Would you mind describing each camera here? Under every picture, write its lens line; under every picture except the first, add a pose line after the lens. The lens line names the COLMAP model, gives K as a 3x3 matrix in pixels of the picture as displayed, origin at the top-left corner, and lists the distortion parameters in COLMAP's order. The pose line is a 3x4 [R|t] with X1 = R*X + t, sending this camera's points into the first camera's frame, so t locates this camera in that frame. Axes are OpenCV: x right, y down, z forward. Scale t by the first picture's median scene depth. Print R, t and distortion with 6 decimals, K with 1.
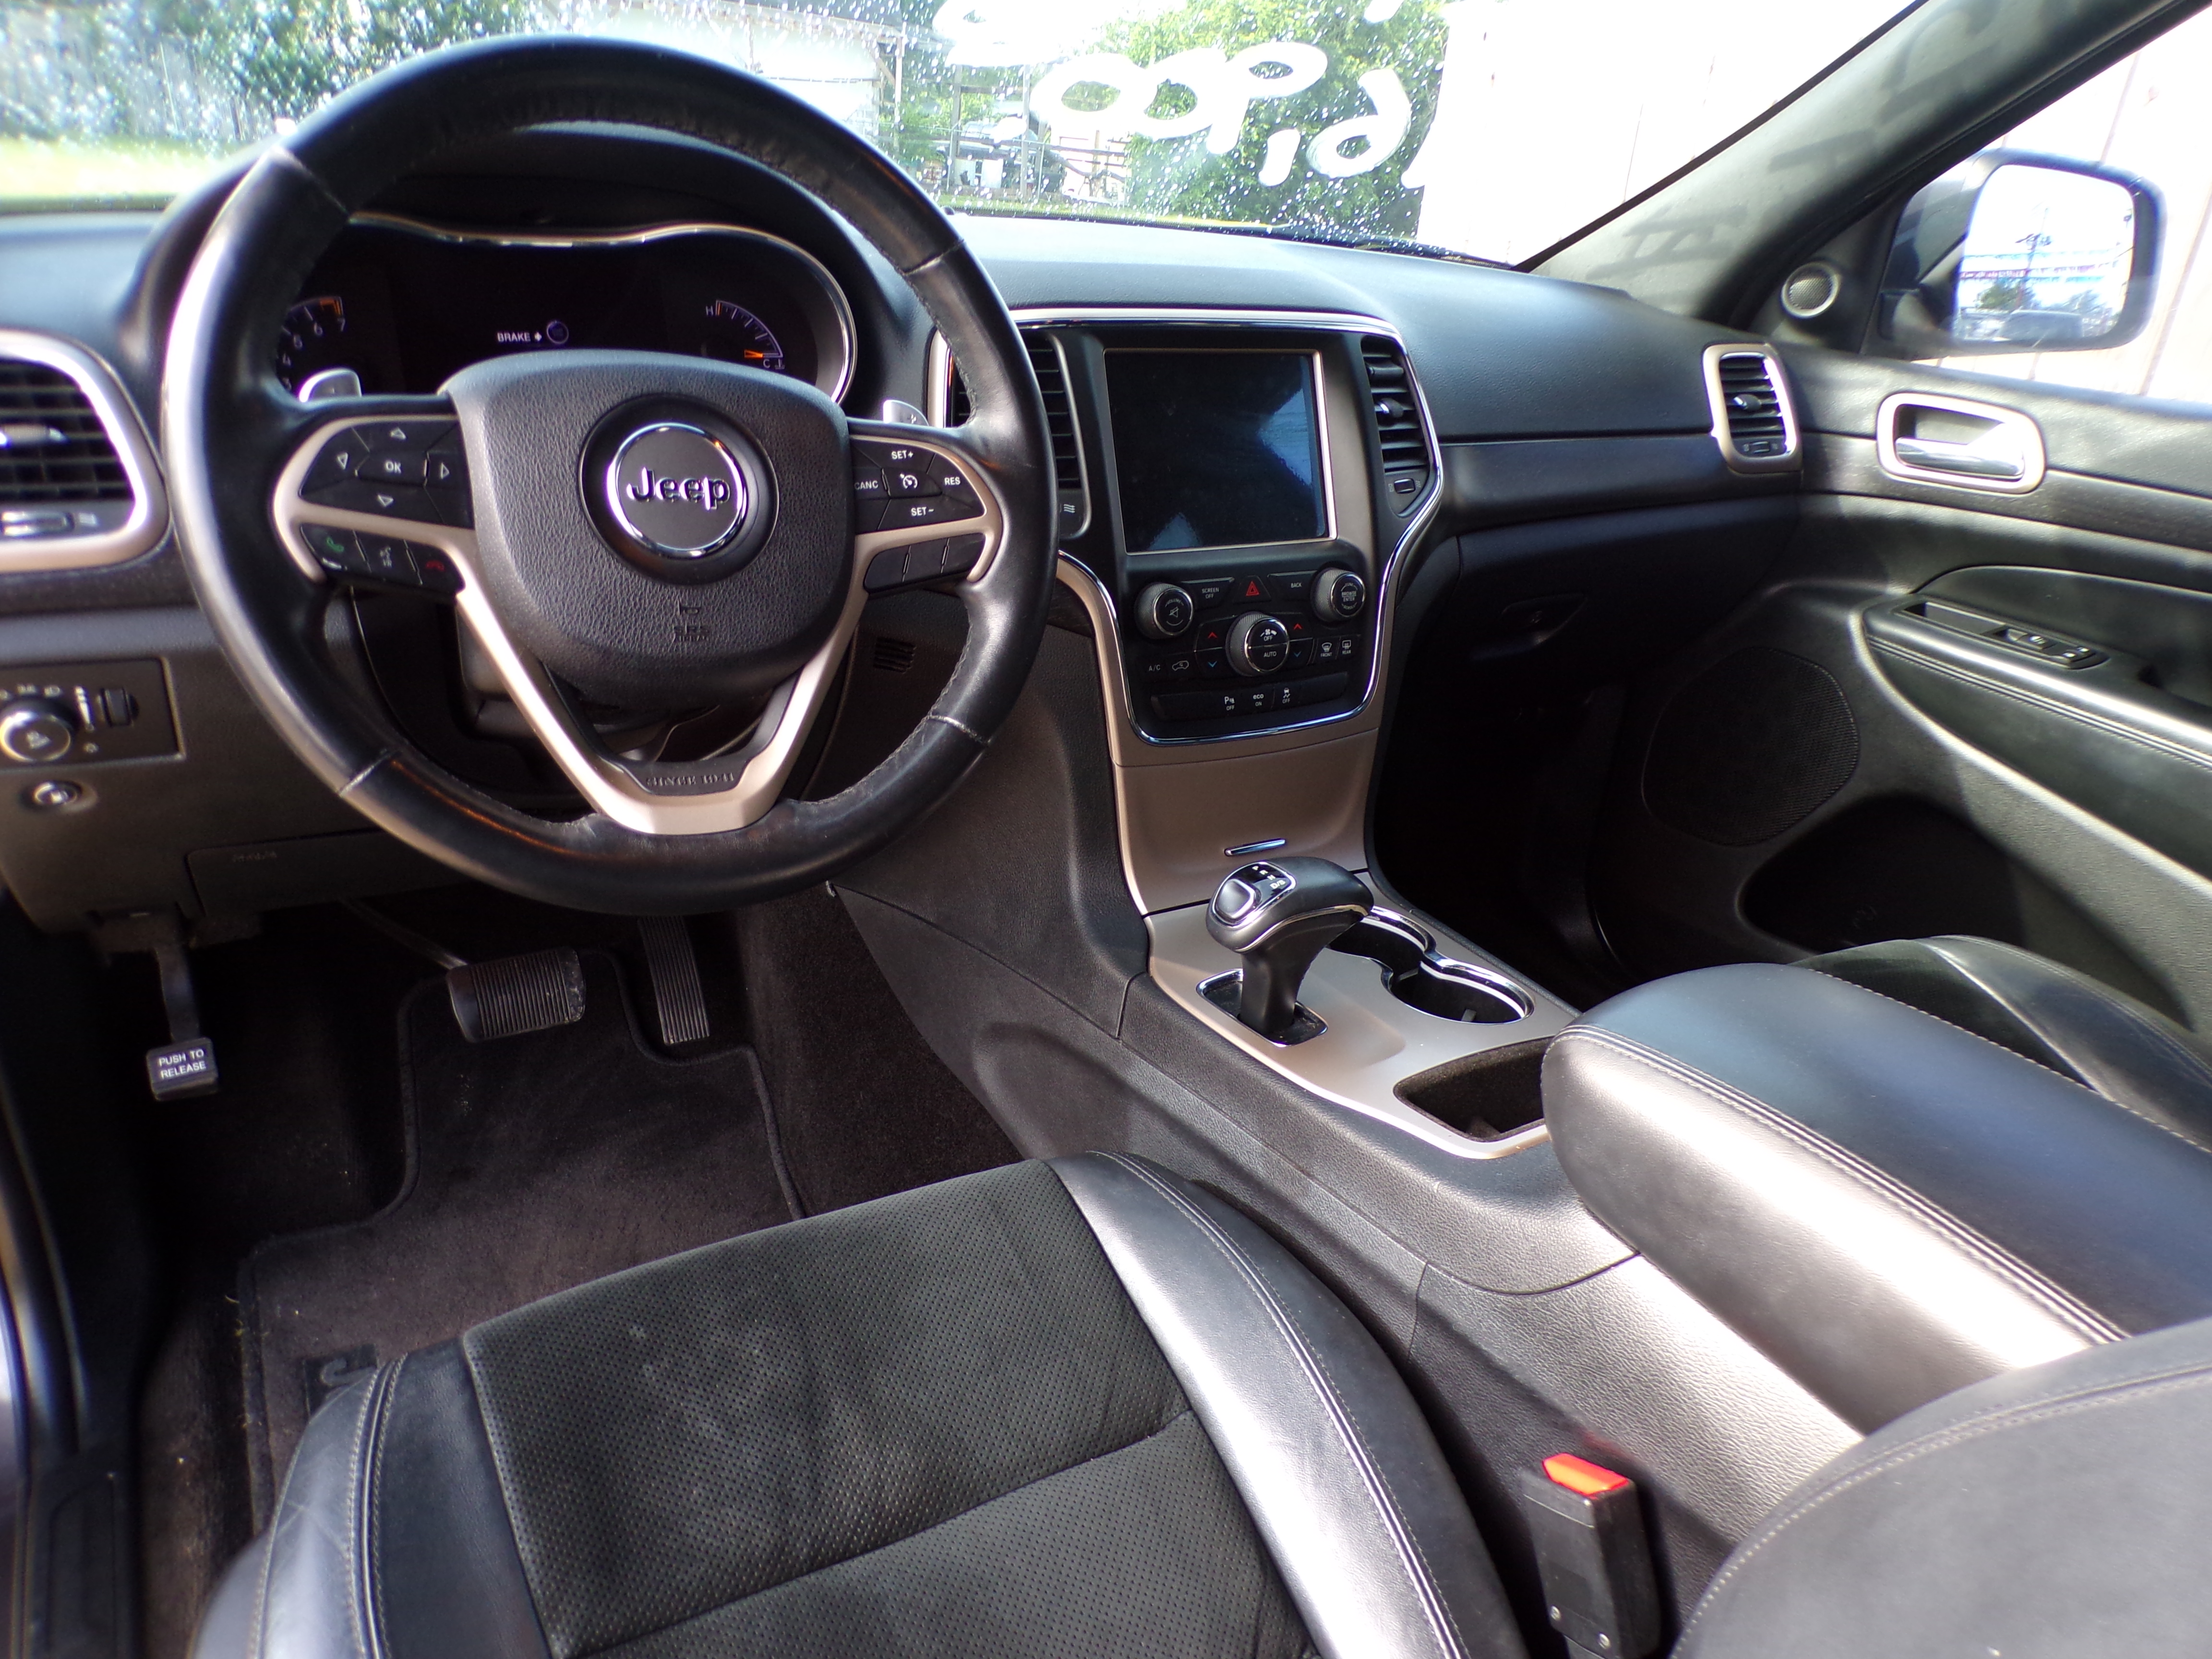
lens RADIAL K [[1592.3, 0, 1092.9], [0, 1592.3, 828.7], [0, 0, 1]] dist [0.005314, -0.009028]
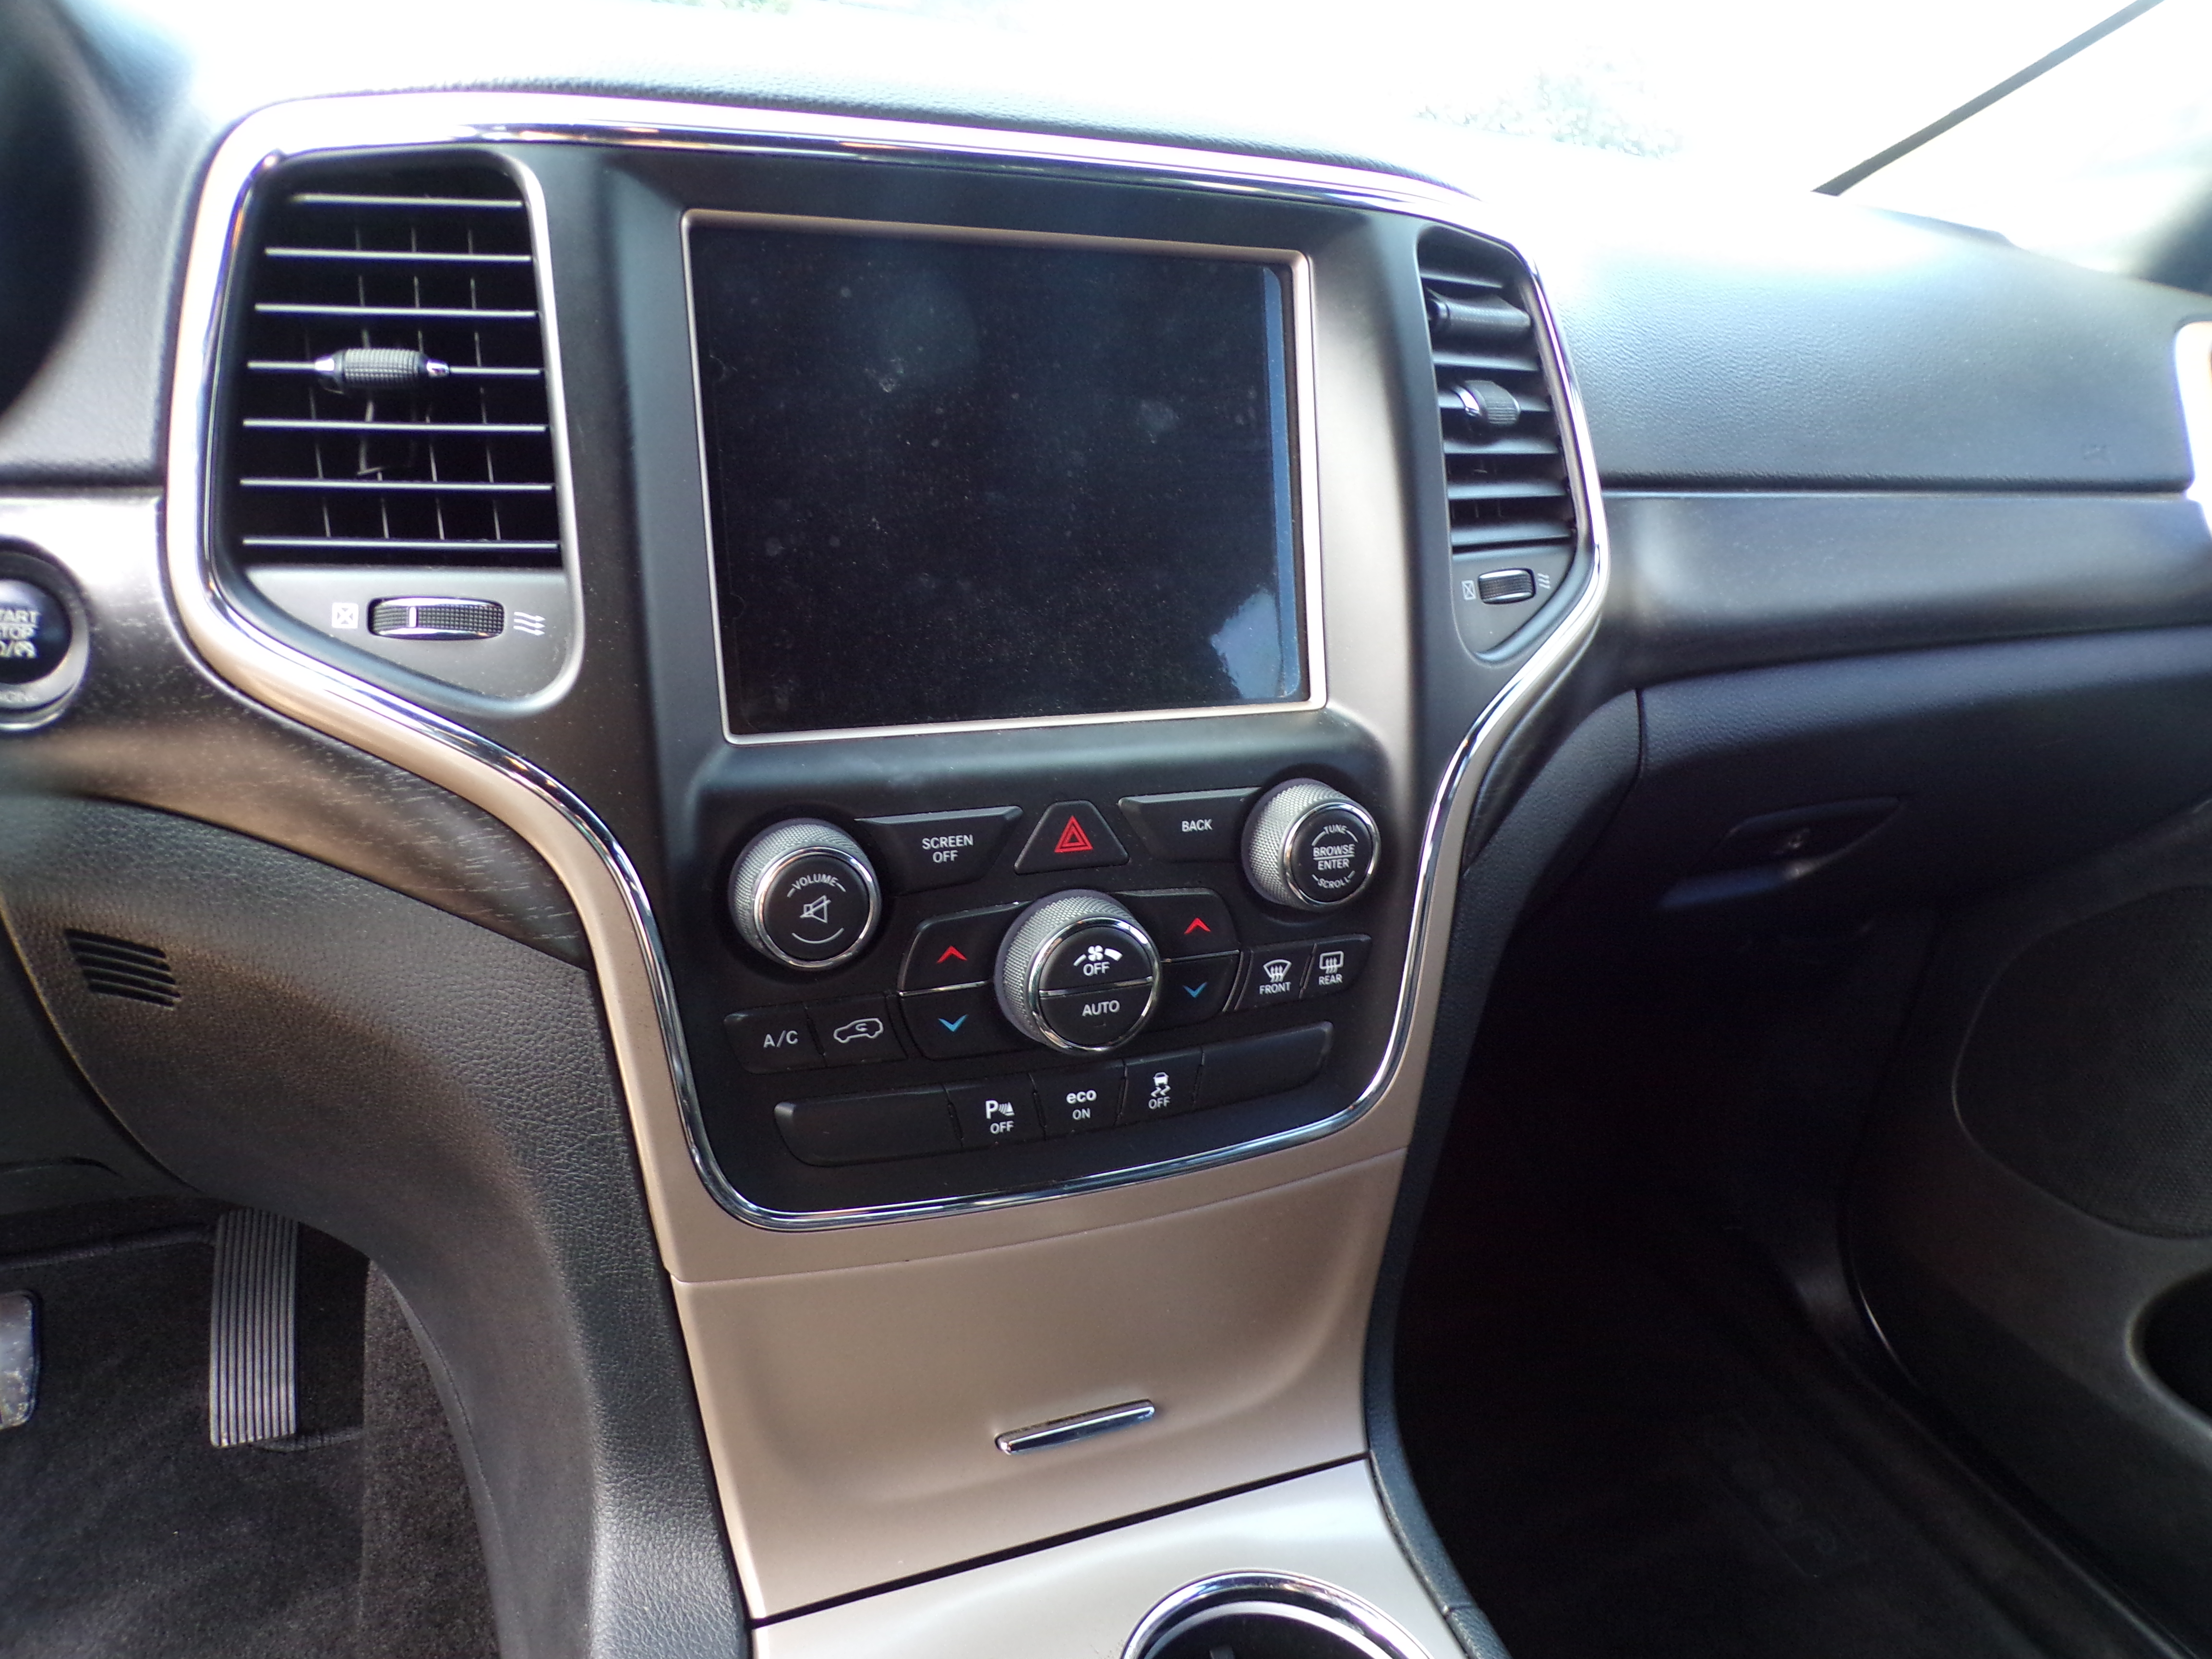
lens RADIAL K [[1592.3, 0, 1119.2], [0, 1592.3, 833.3], [0, 0, 1]] dist [0.005314, -0.009028]
pose [[0.991677, 0.067937, -0.109371, 0.146738], [-0.069422, 0.997539, -0.009822, -0.140522], [0.108435, 0.017333, 0.993952, 0.577632]]
